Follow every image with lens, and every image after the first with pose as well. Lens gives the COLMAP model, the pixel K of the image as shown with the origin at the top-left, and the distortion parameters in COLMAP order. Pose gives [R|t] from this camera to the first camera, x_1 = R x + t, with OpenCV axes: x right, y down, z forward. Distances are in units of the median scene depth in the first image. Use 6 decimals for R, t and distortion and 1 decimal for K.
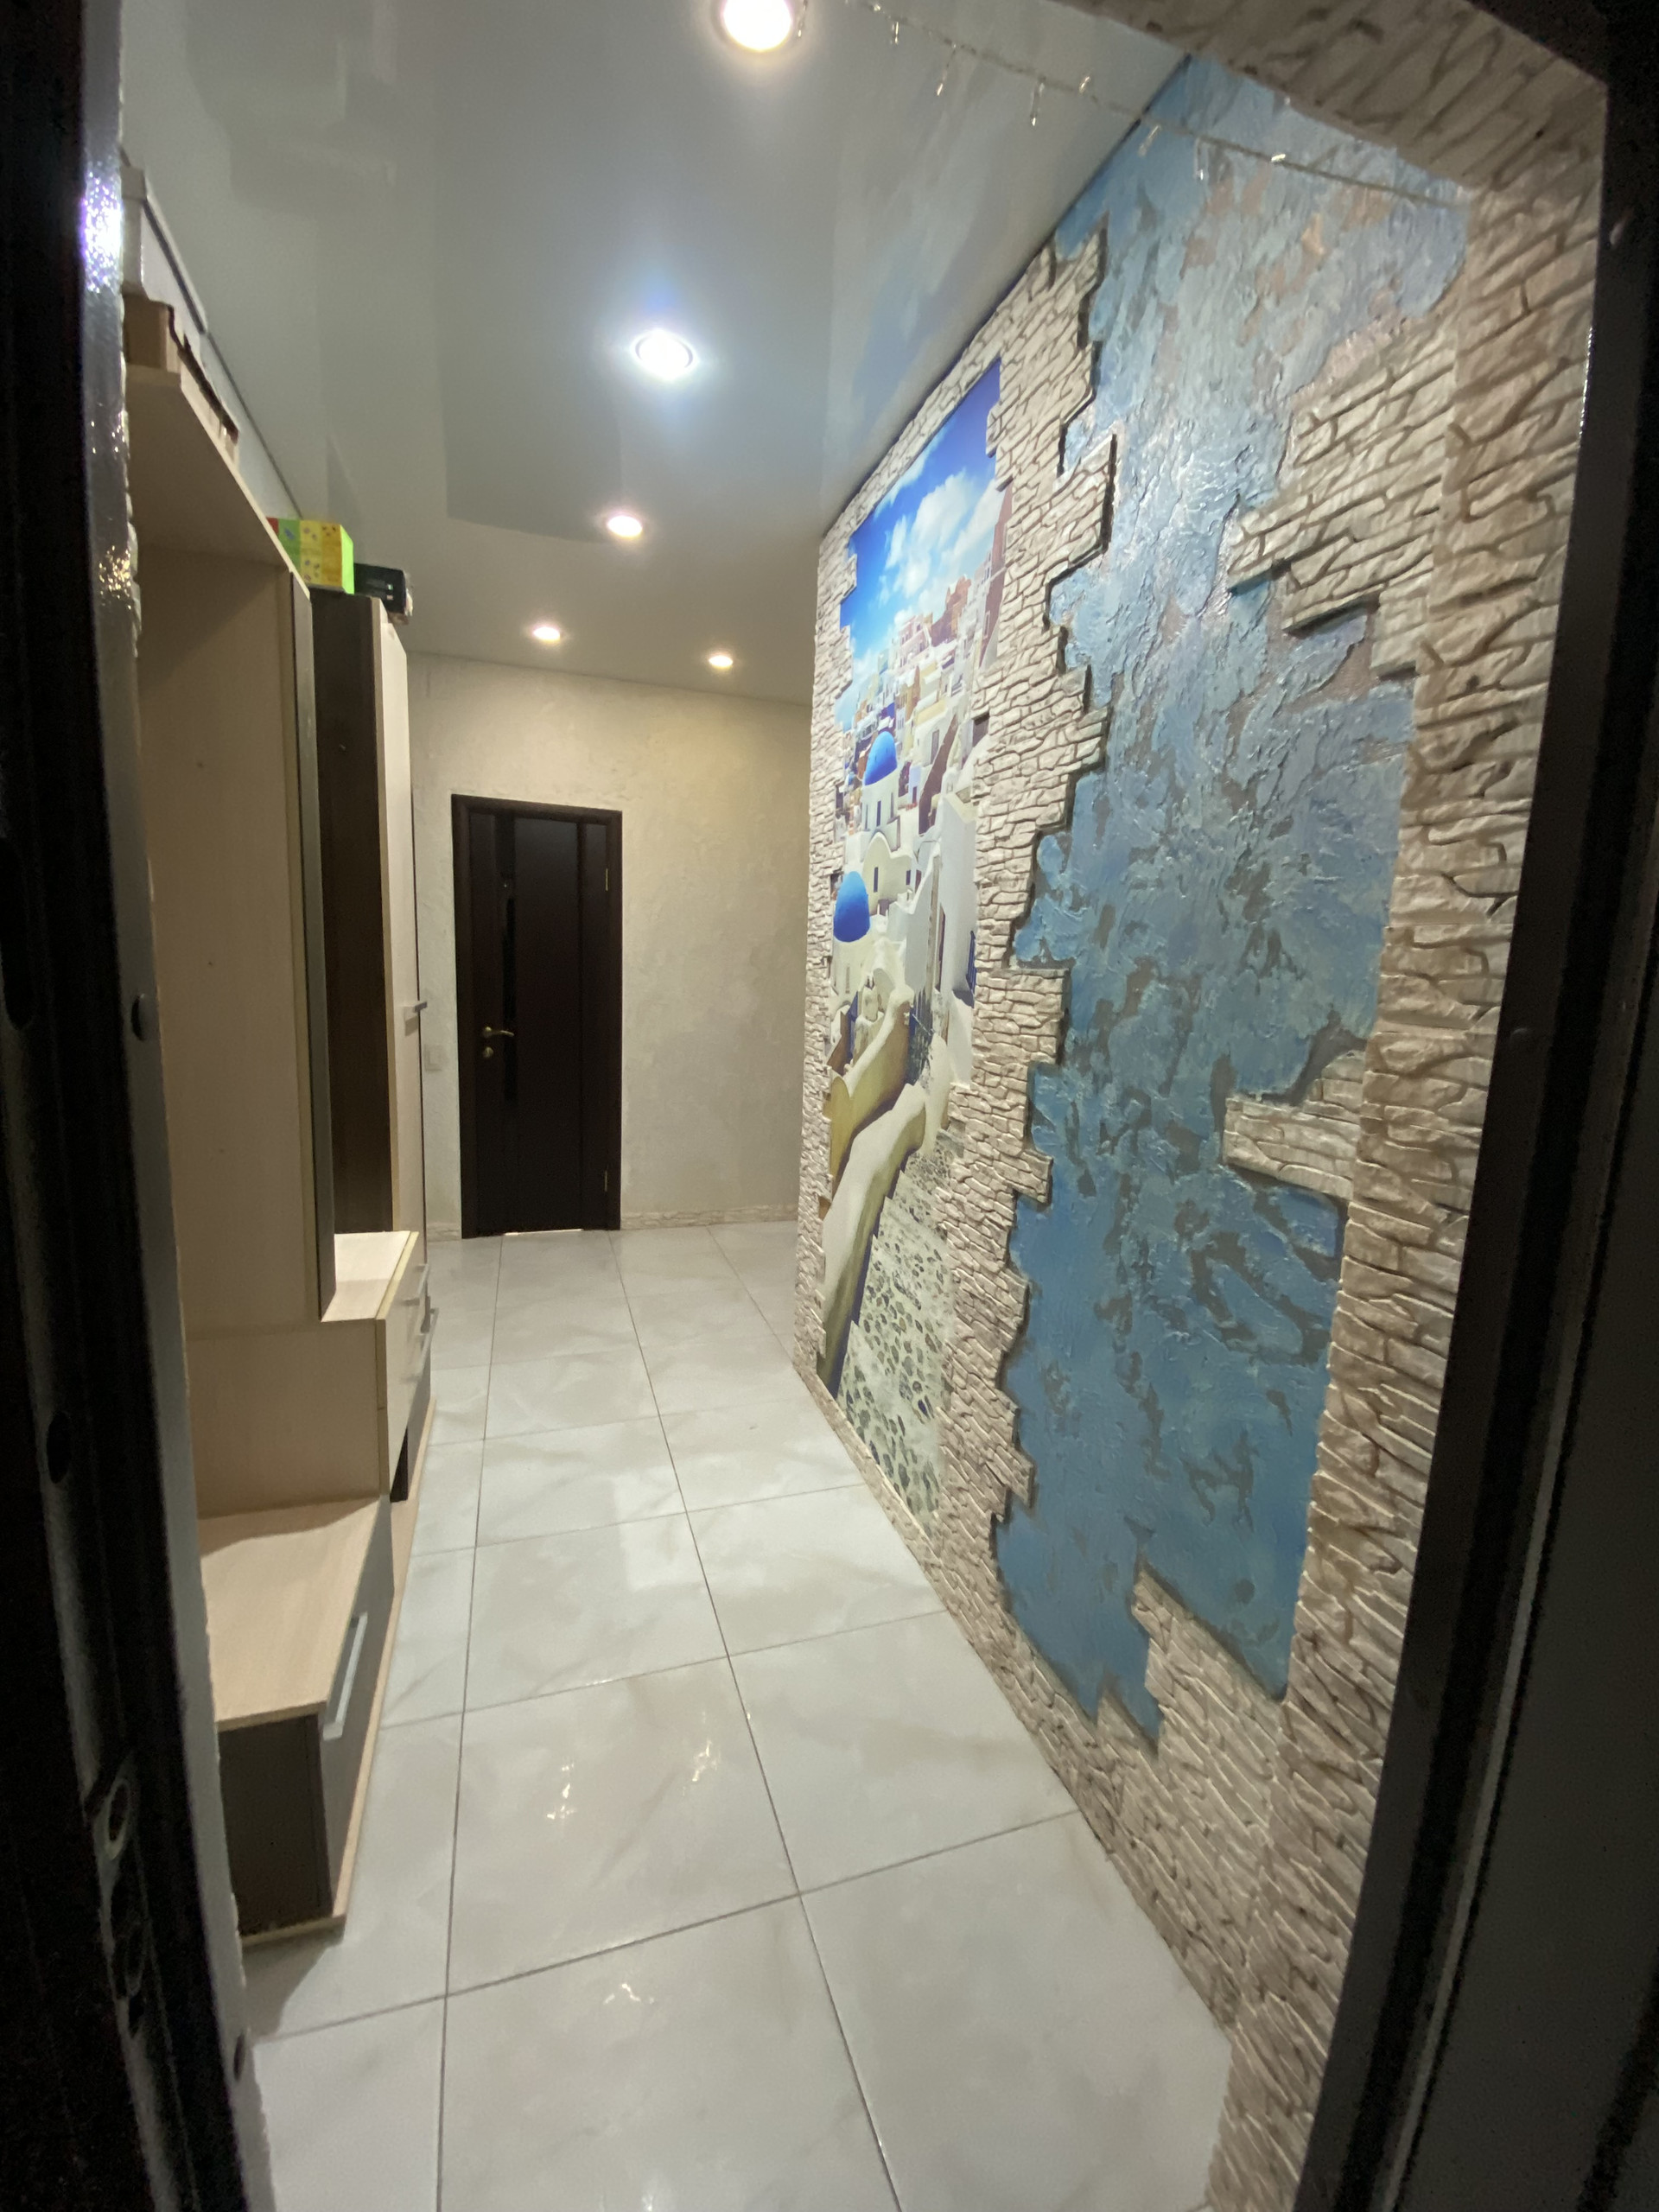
lens RADIAL K [[899.5, 0, 833.3], [0, 899.5, 1090.2], [0, 0, 1]] dist [0.010697, -0.014150]
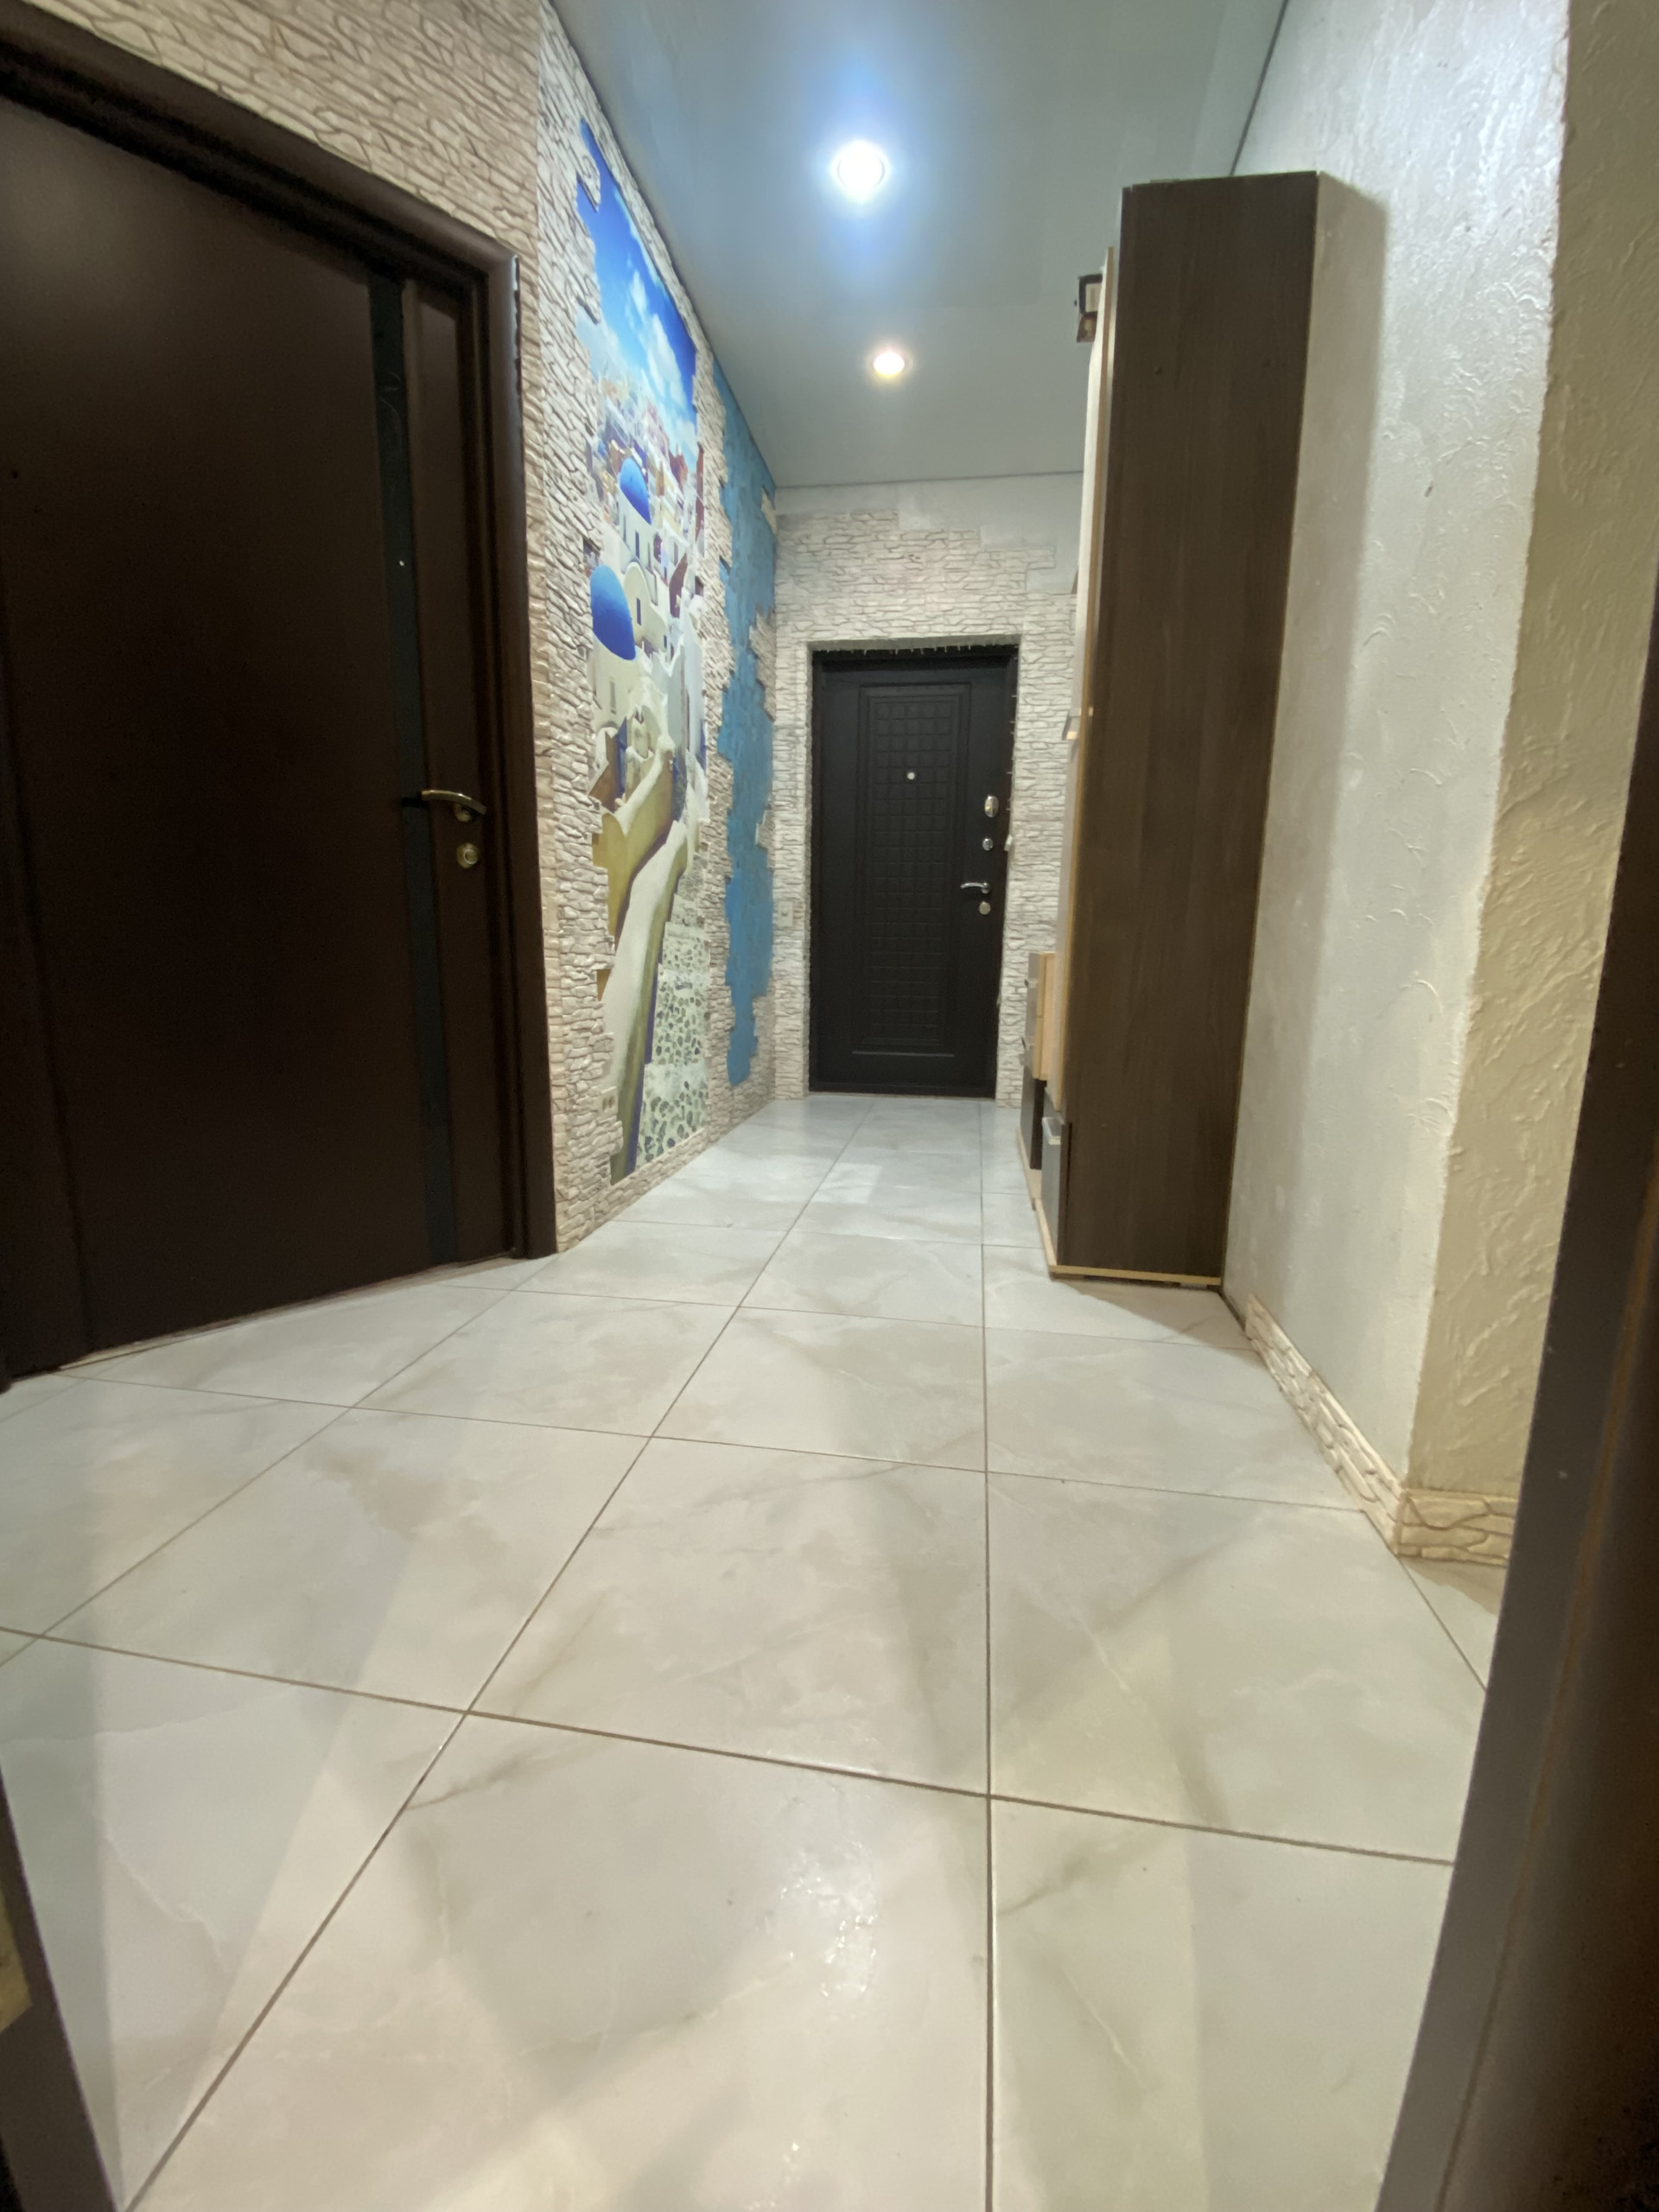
lens RADIAL K [[899.5, 0, 847.5], [0, 899.5, 1104.8], [0, 0, 1]] dist [0.010697, -0.014150]
pose [[-0.888413, -0.138369, 0.437694, -0.832888], [0.006510, 0.949596, 0.313410, -0.025268], [-0.458999, 0.281287, -0.842732, 2.311268]]
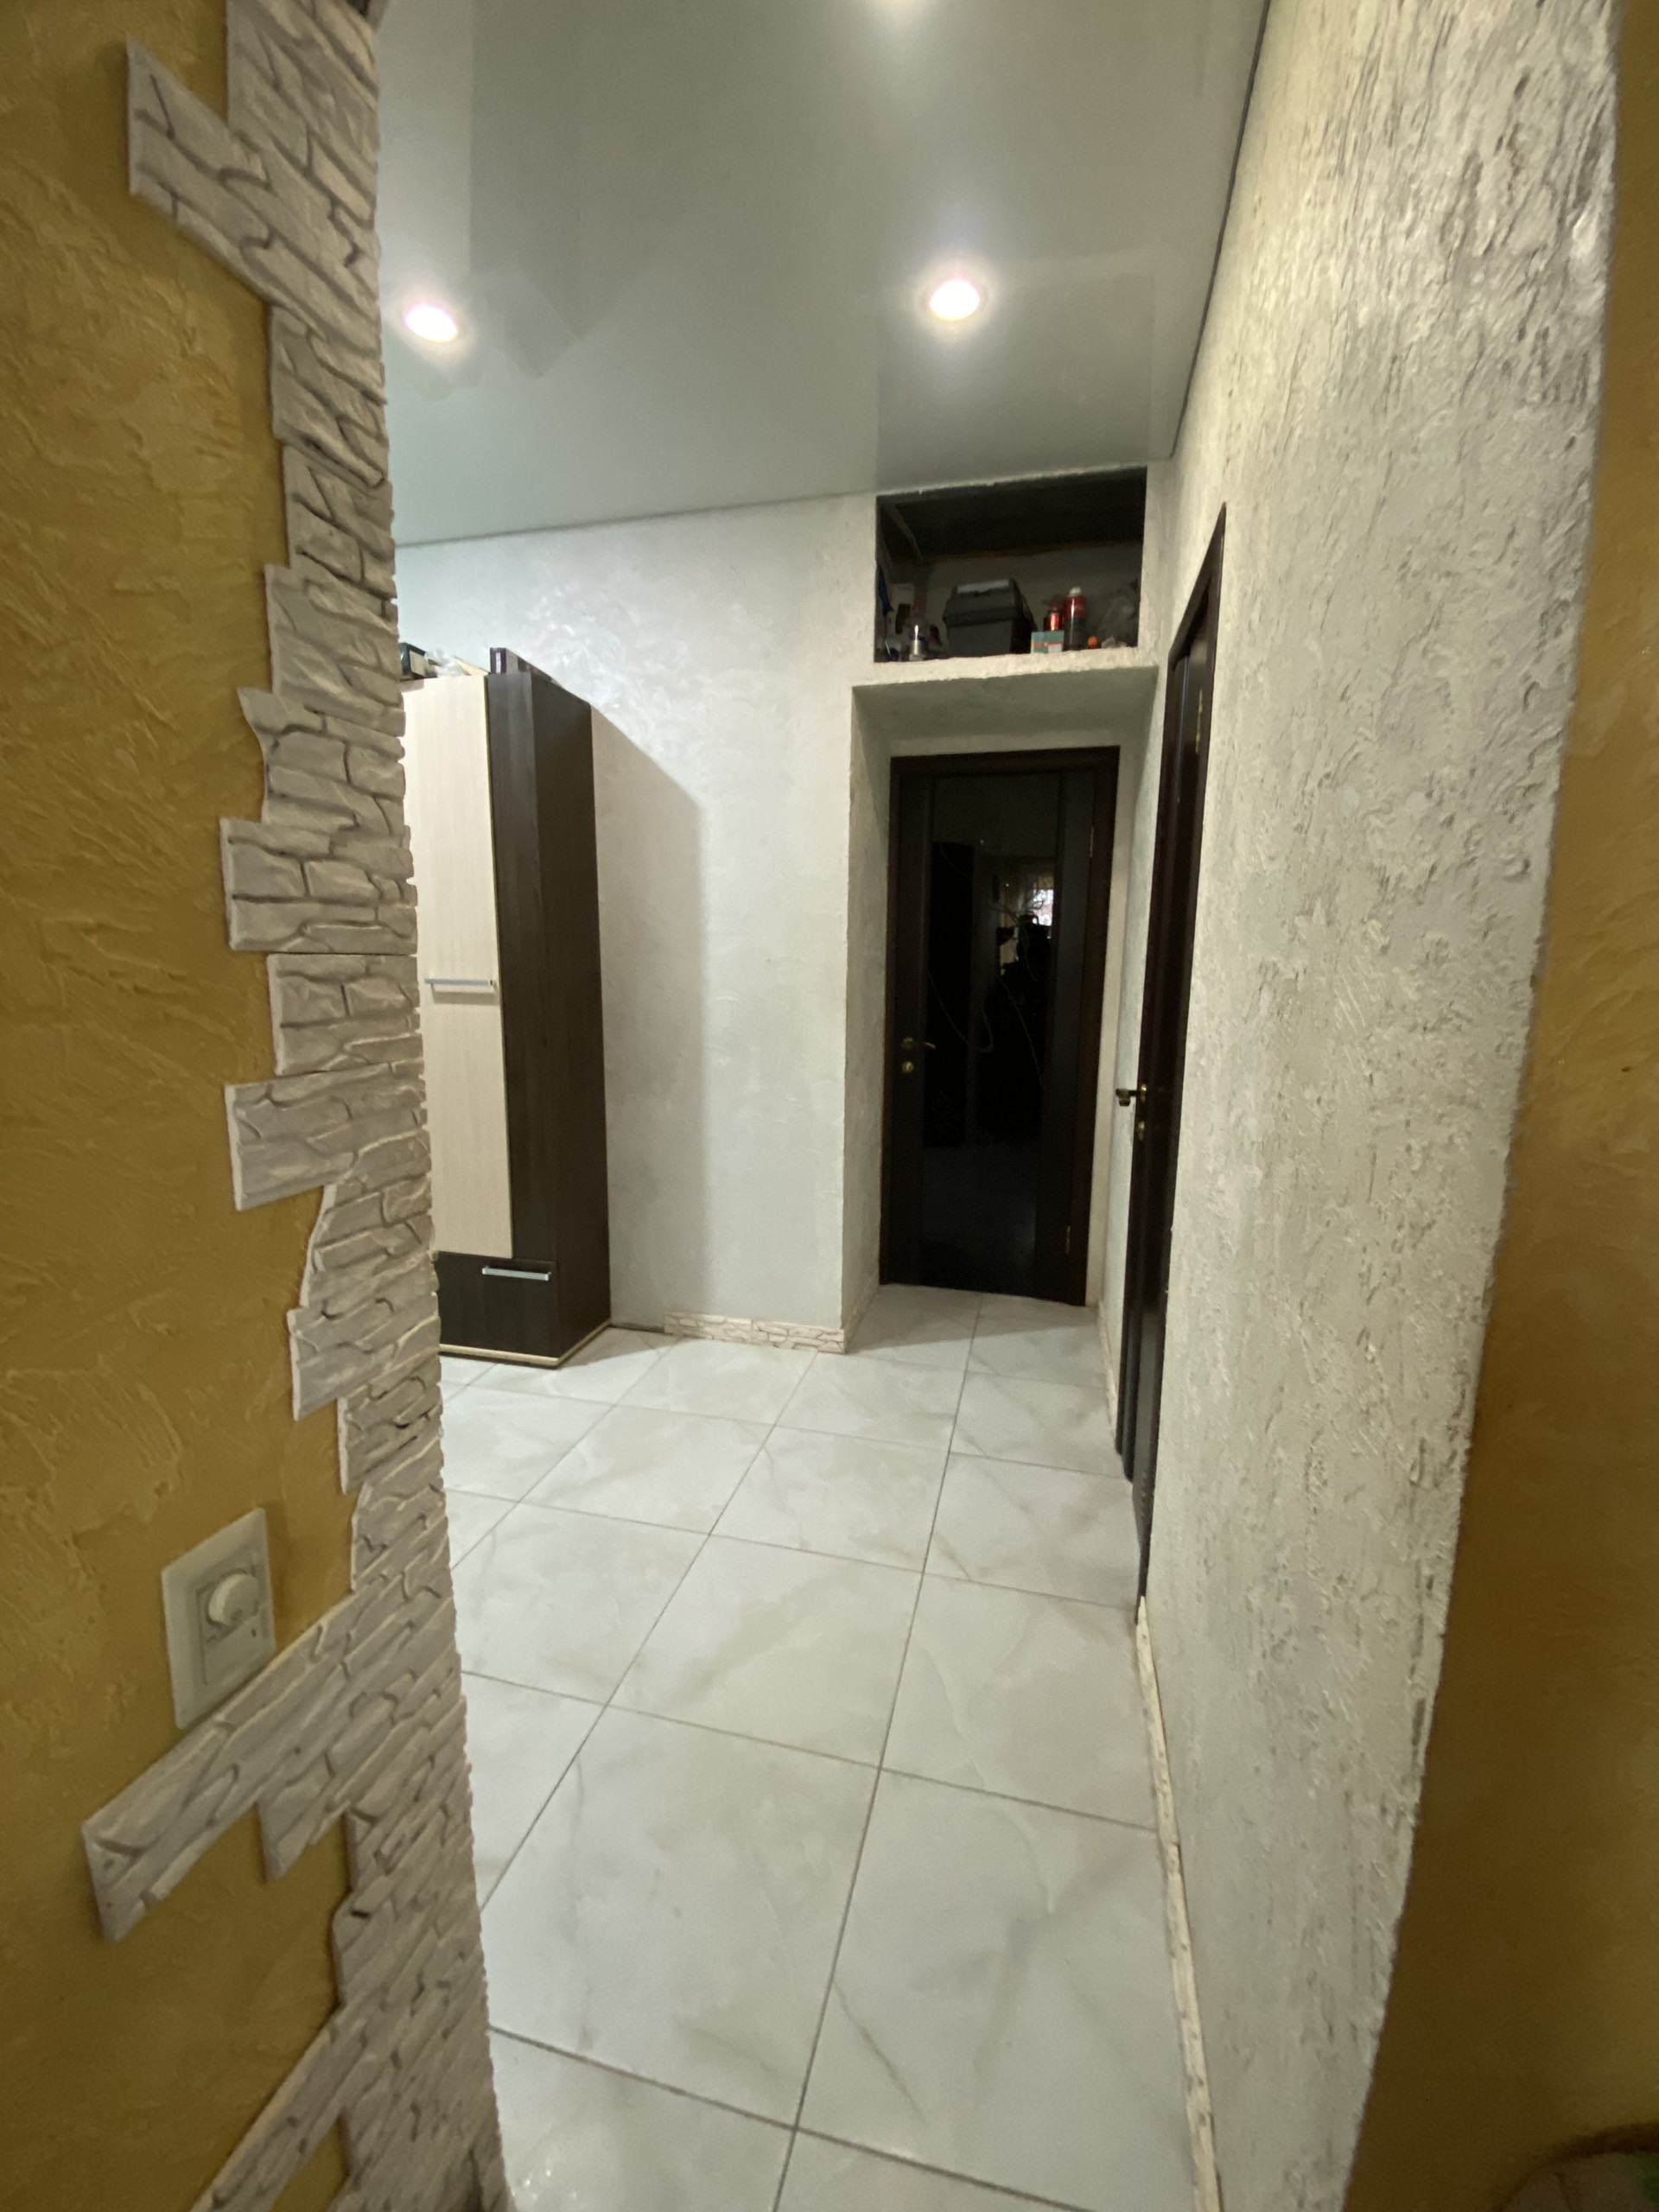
lens RADIAL K [[899.5, 0, 829.5], [0, 899.5, 1111.1], [0, 0, 1]] dist [0.010697, -0.014150]
pose [[-0.533163, 0.096530, -0.840487, 0.343902], [-0.151249, 0.966588, 0.206957, -0.294729], [0.832382, 0.237465, -0.500749, 2.402771]]
